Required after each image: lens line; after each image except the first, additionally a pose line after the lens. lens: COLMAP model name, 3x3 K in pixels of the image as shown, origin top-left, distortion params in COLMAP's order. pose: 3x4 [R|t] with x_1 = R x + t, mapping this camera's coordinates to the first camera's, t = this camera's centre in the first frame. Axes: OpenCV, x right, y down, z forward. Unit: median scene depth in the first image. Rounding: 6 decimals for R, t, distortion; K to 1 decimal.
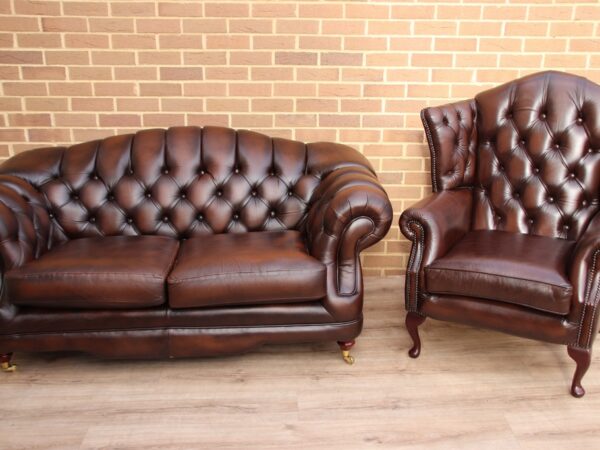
lens RADIAL K [[655.9, 0, 300.5], [0, 655.9, 230.7], [0, 0, 1]] dist [-0.023751, 0.000000]
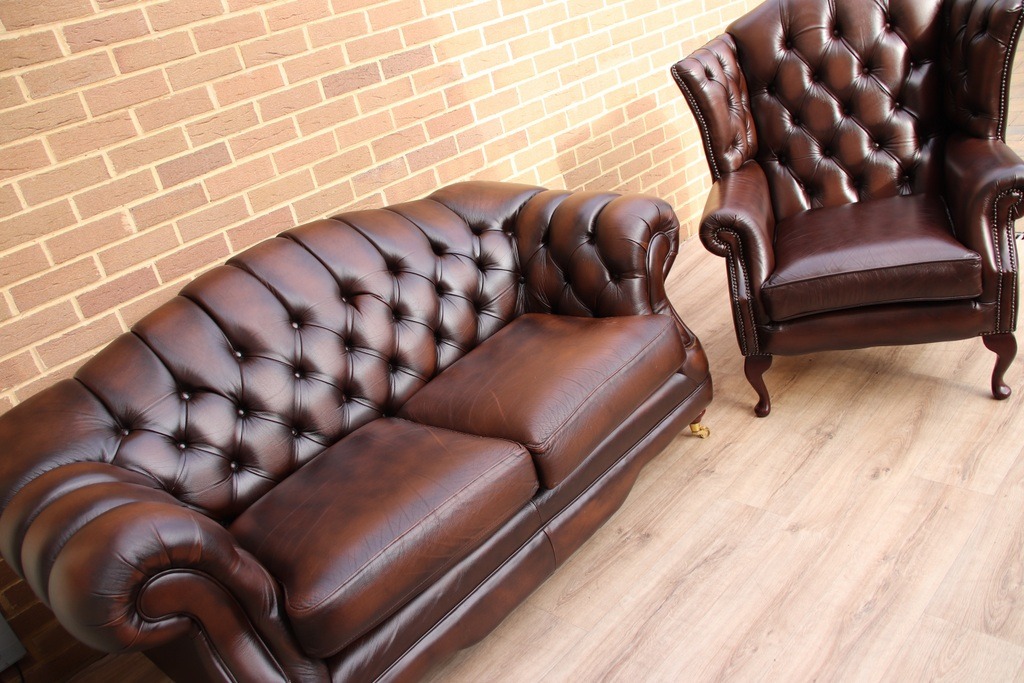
lens RADIAL K [[875.2, 0, 510.6], [0, 875.2, 346.4], [0, 0, 1]] dist [-0.108848, 0.086930]
pose [[0.698949, -0.444873, 0.559963, -0.466443], [0.439409, 0.884893, 0.154547, -0.101383], [-0.564261, 0.138032, 0.813976, 0.289930]]
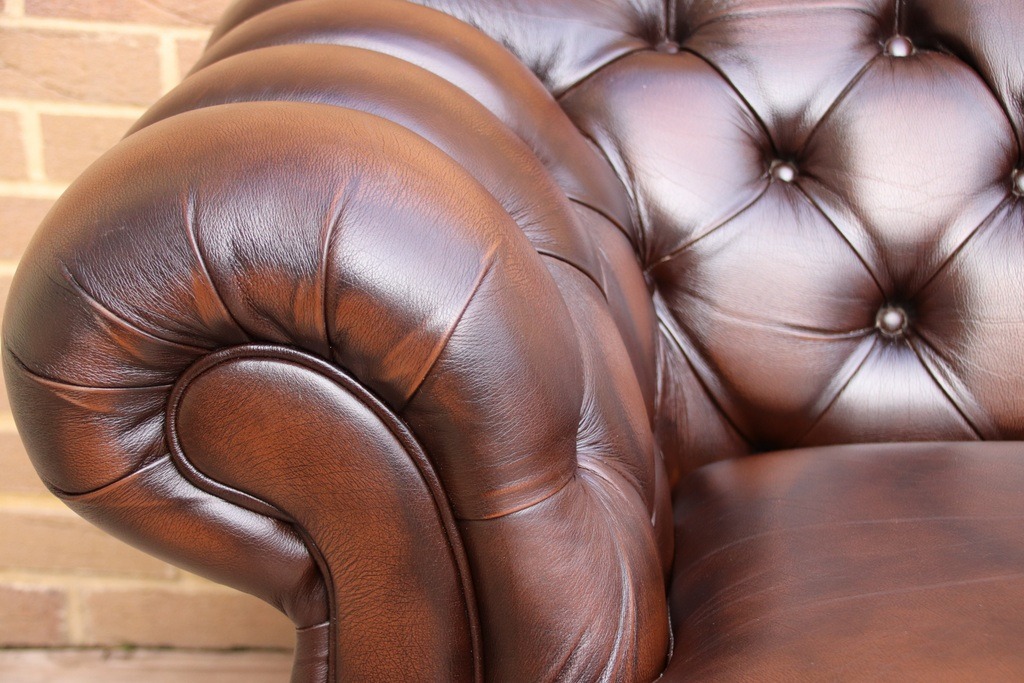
lens RADIAL K [[2025.2, 0, 523.6], [0, 2025.2, 292.8], [0, 0, 1]] dist [0.643062, 0.000000]
pose [[0.993016, 0.057324, -0.103122, -0.326974], [-0.058006, 0.998310, -0.003620, -0.015257], [0.102740, 0.009576, 0.994662, 0.474873]]
